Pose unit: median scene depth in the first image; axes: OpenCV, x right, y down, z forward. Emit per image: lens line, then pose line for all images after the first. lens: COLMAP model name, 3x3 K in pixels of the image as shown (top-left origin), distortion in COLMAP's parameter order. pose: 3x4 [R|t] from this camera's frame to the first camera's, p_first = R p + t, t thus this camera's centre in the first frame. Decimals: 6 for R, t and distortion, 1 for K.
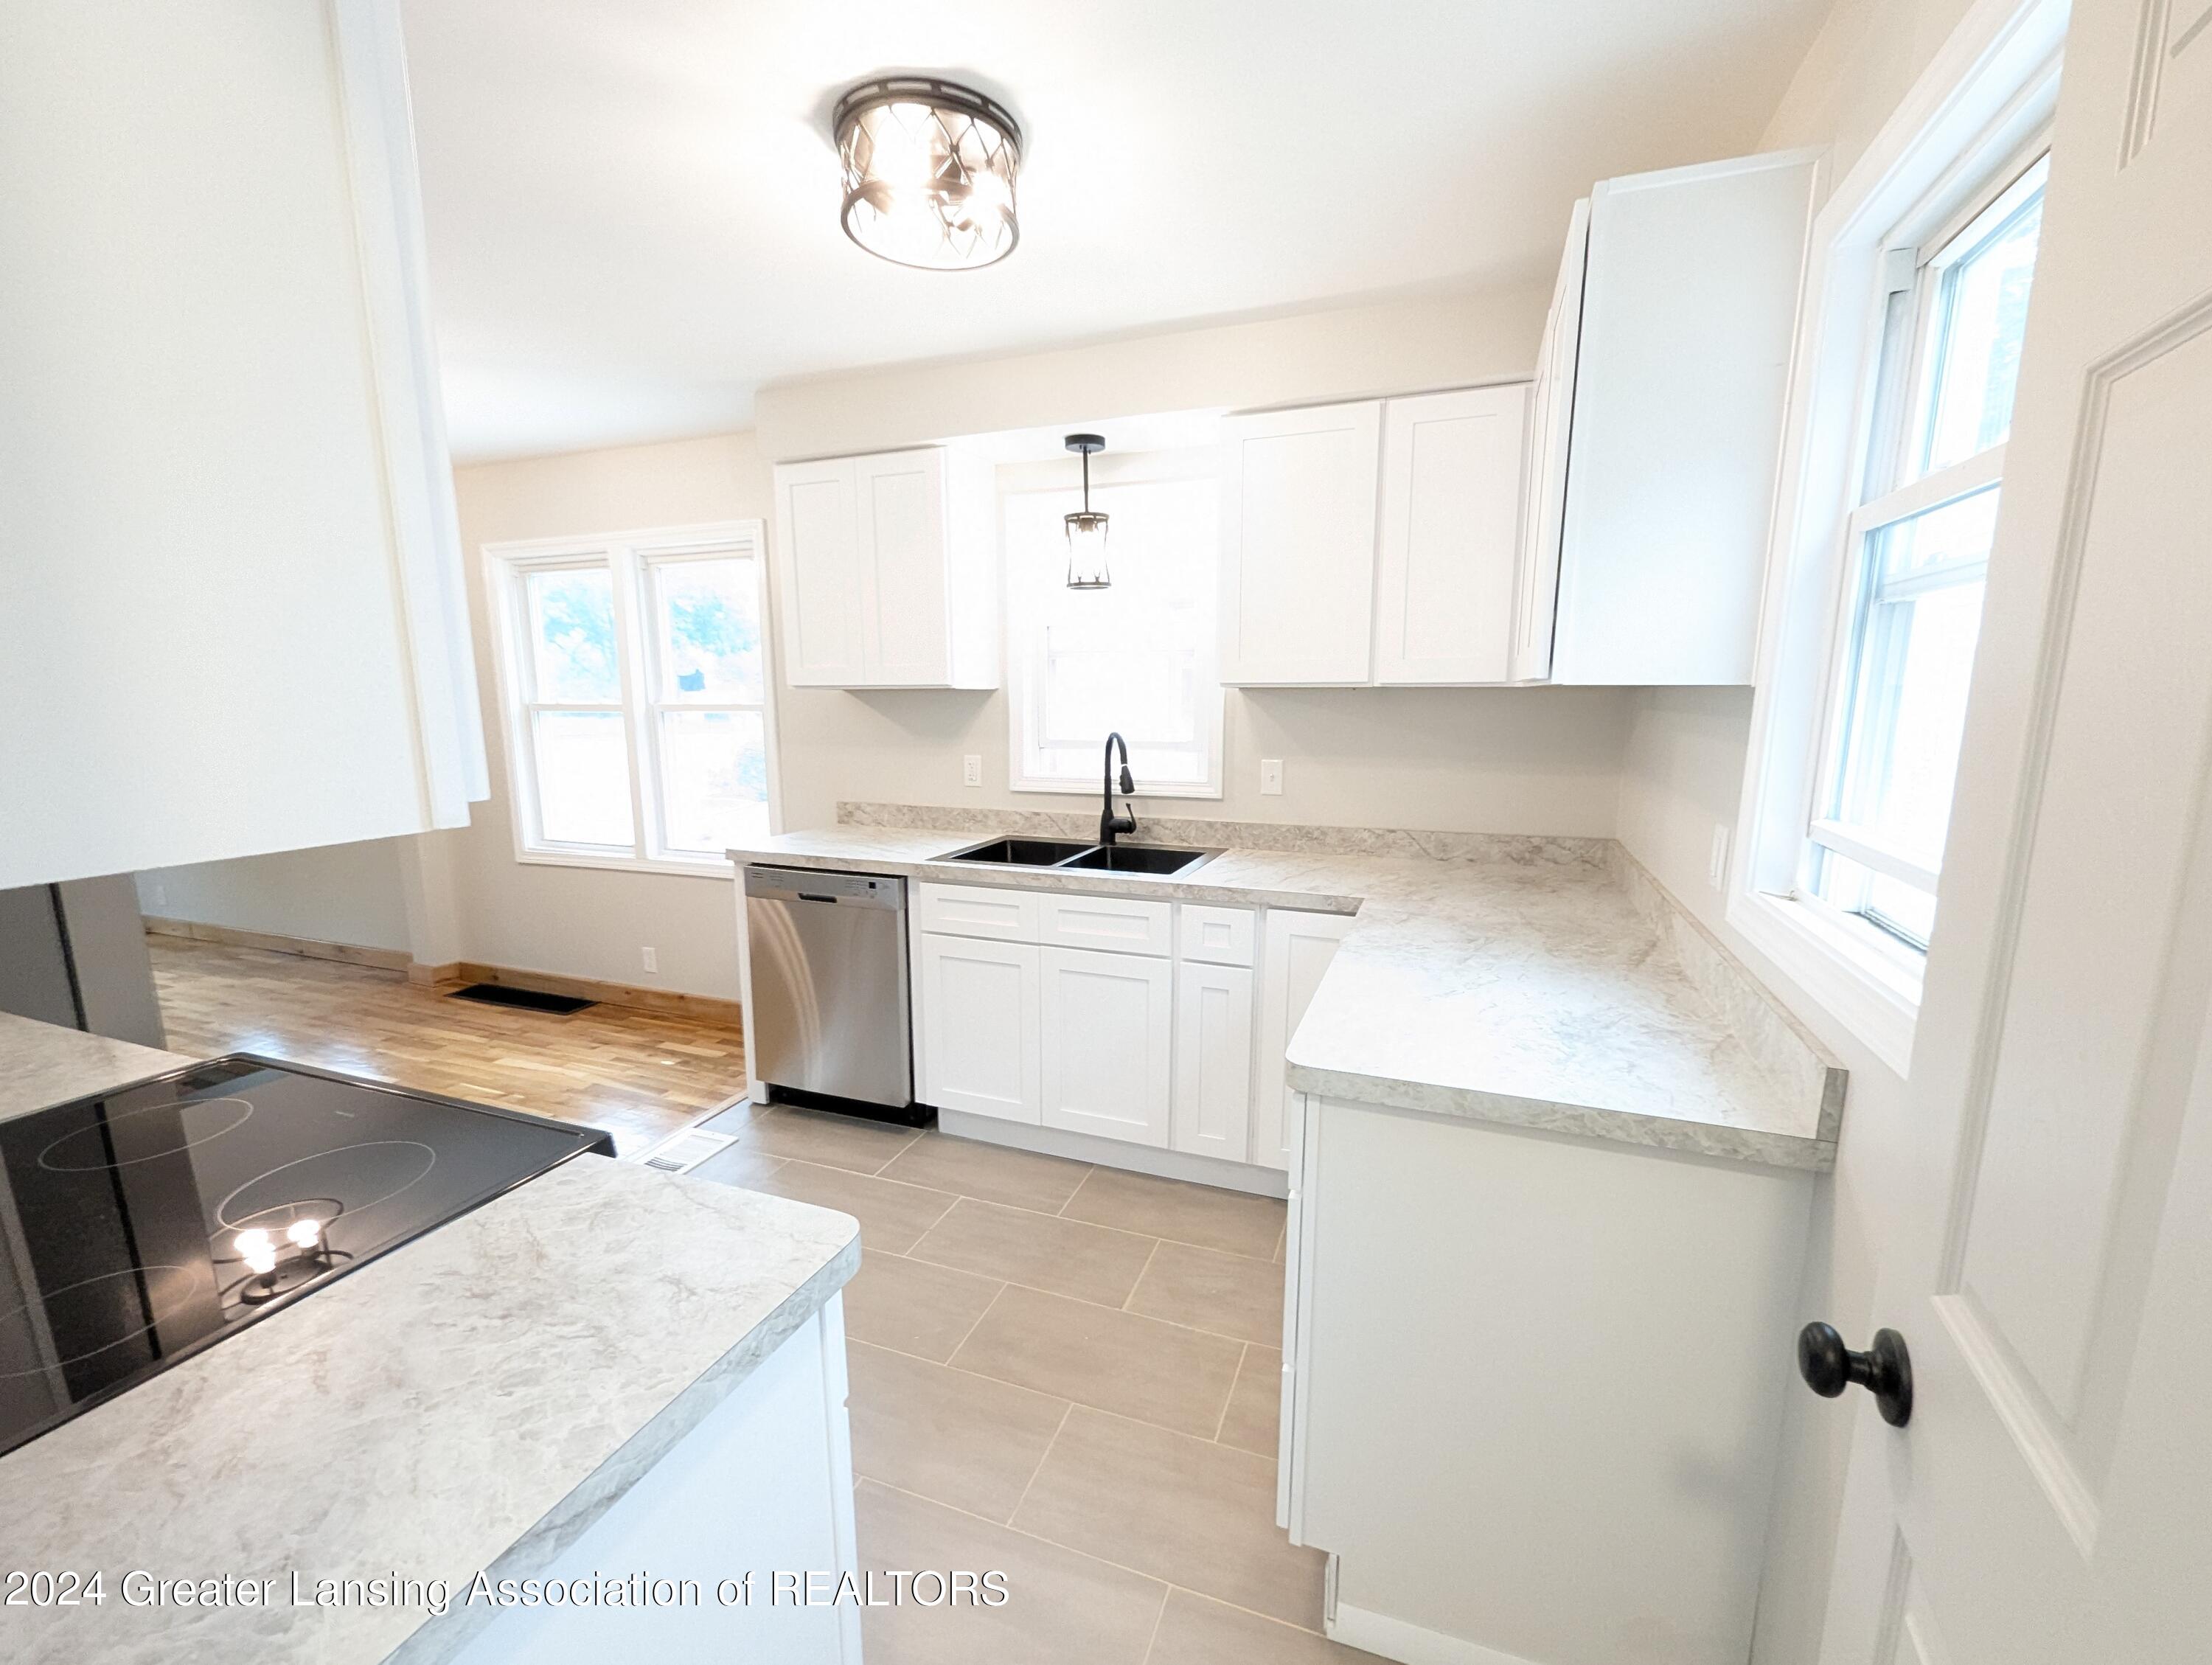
lens RADIAL K [[918.2, 0, 1119.6], [0, 918.2, 853.4], [0, 0, 1]] dist [0.004412, -0.000965]
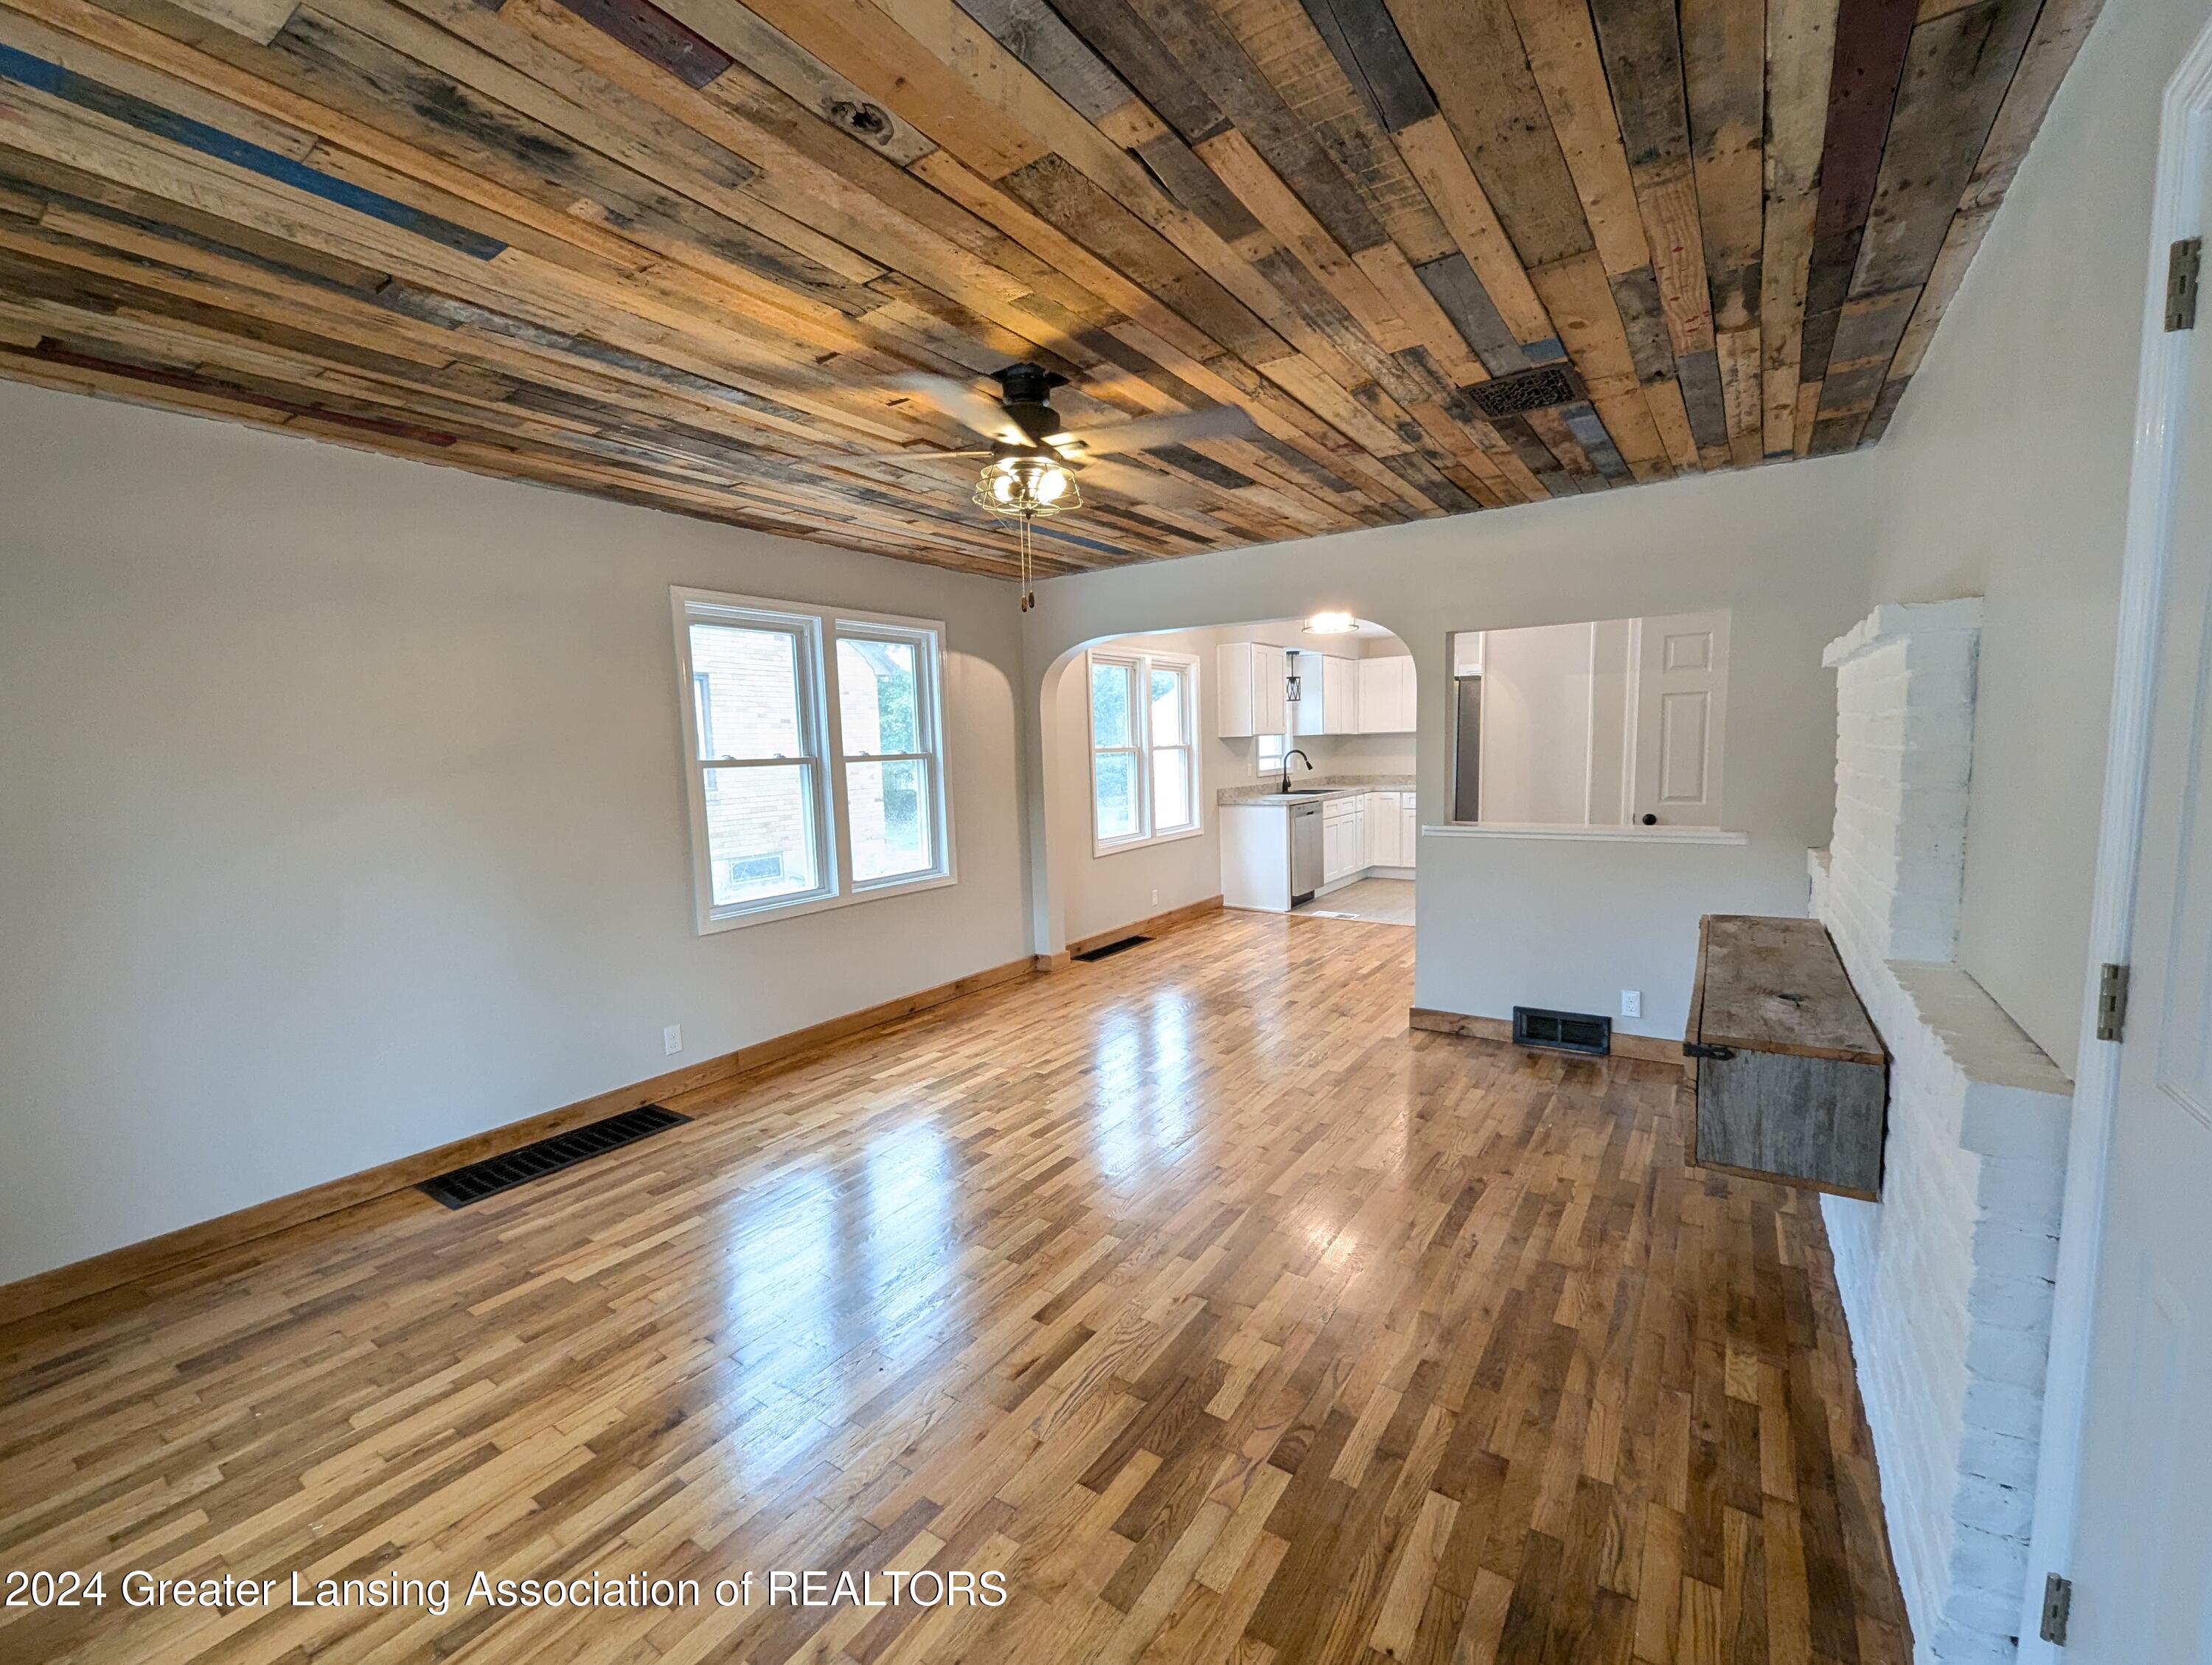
lens RADIAL K [[918.2, 0, 1113.6], [0, 918.2, 853.3], [0, 0, 1]] dist [0.004412, -0.000965]
pose [[0.227491, -0.116678, 0.966765, -2.455370], [0.197825, 0.977631, 0.071439, -0.113033], [-0.953474, 0.174998, 0.245484, 0.742408]]
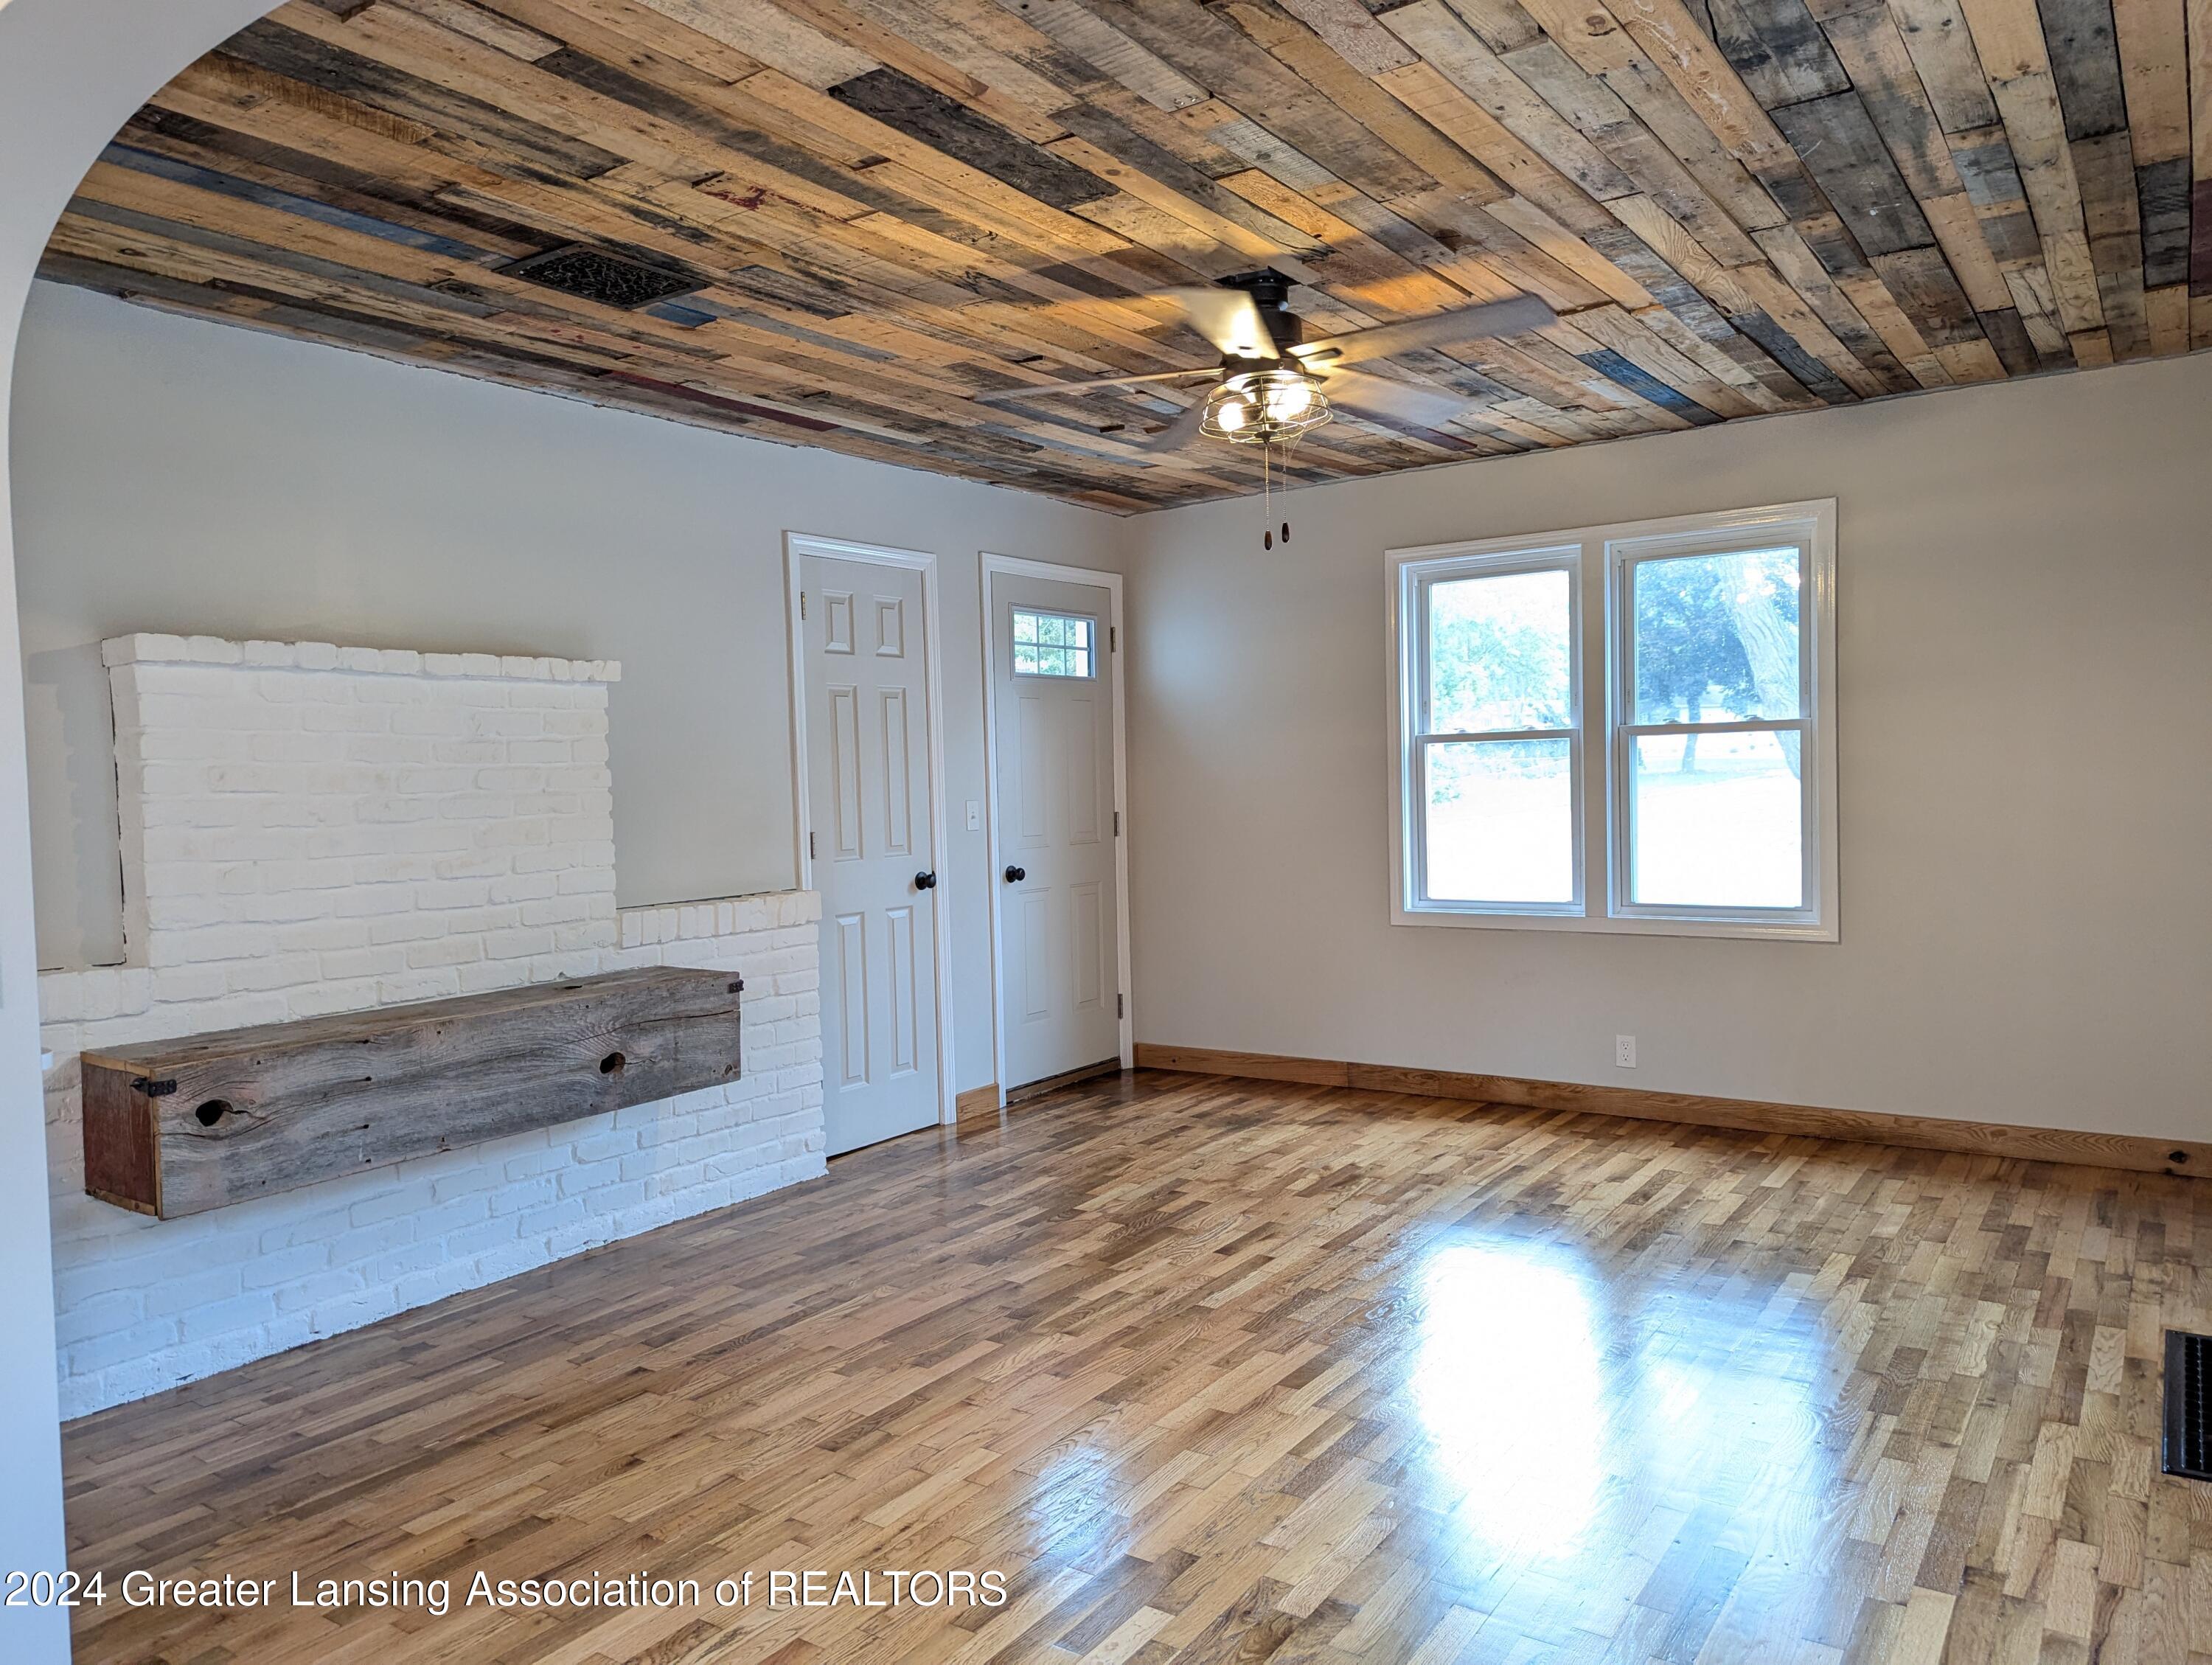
lens RADIAL K [[1558.8, 0, 1071.0], [0, 1558.8, 844.2], [0, 0, 1]] dist [0.049452, -0.038813]
pose [[-0.253854, 0.056498, -0.965591, -0.777380], [-0.141995, 0.985300, 0.094982, -0.151779], [0.956763, 0.161220, -0.242099, 1.090655]]
